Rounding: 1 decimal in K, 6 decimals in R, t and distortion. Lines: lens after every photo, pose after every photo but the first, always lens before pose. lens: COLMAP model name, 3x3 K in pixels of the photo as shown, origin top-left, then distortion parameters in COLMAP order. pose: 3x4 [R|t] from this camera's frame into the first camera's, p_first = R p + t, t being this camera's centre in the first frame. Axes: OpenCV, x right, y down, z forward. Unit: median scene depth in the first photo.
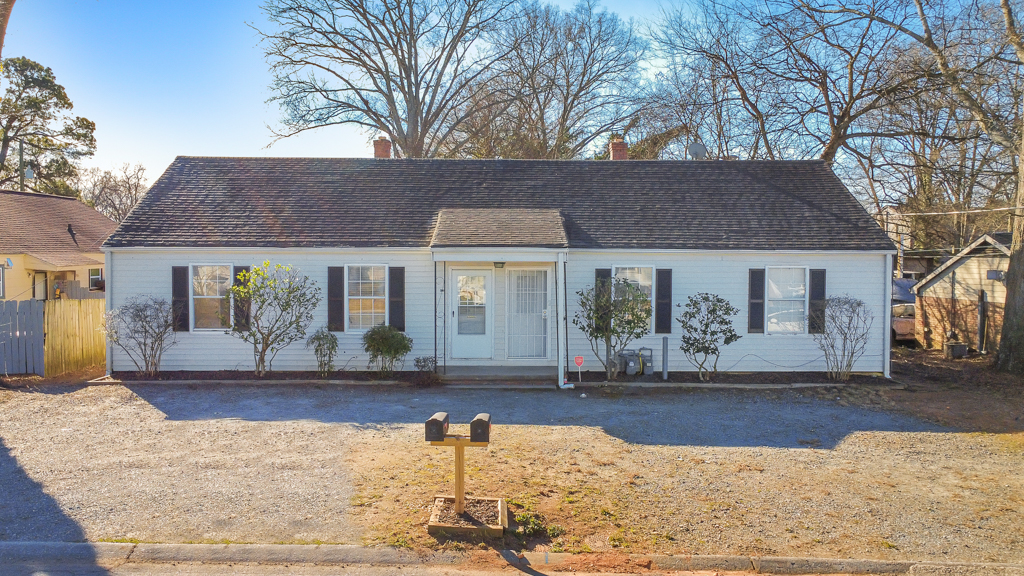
lens RADIAL K [[763.1, 0, 512.0], [0, 763.1, 288.0], [0, 0, 1]] dist [0.000775, -0.001424]
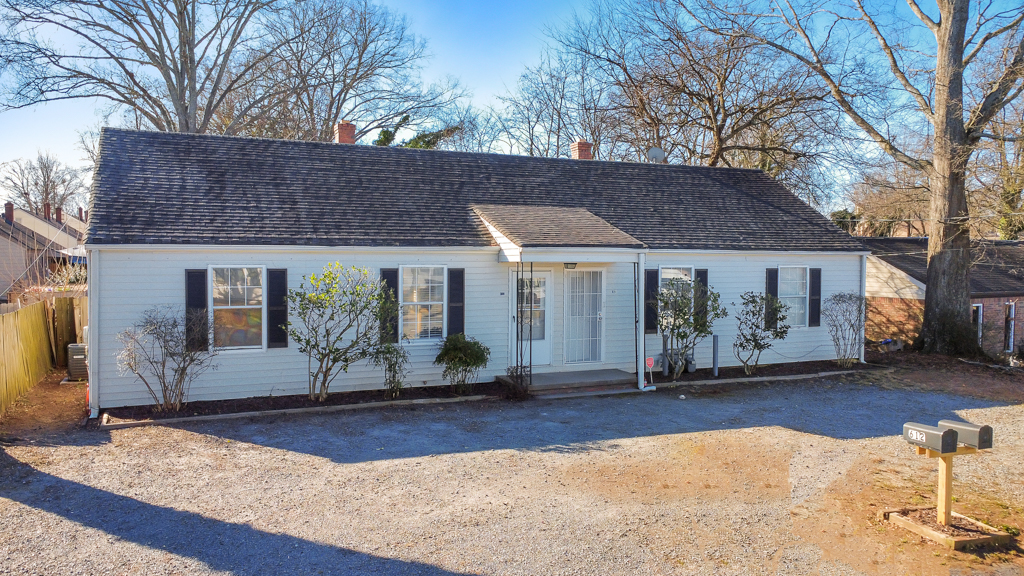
lens RADIAL K [[763.1, 0, 512.0], [0, 763.1, 288.0], [0, 0, 1]] dist [0.000775, -0.001424]
pose [[0.922120, -0.015008, 0.386613, -0.437795], [0.014343, 0.999887, 0.004604, -0.007734], [-0.386638, 0.001300, 0.922231, 0.148654]]
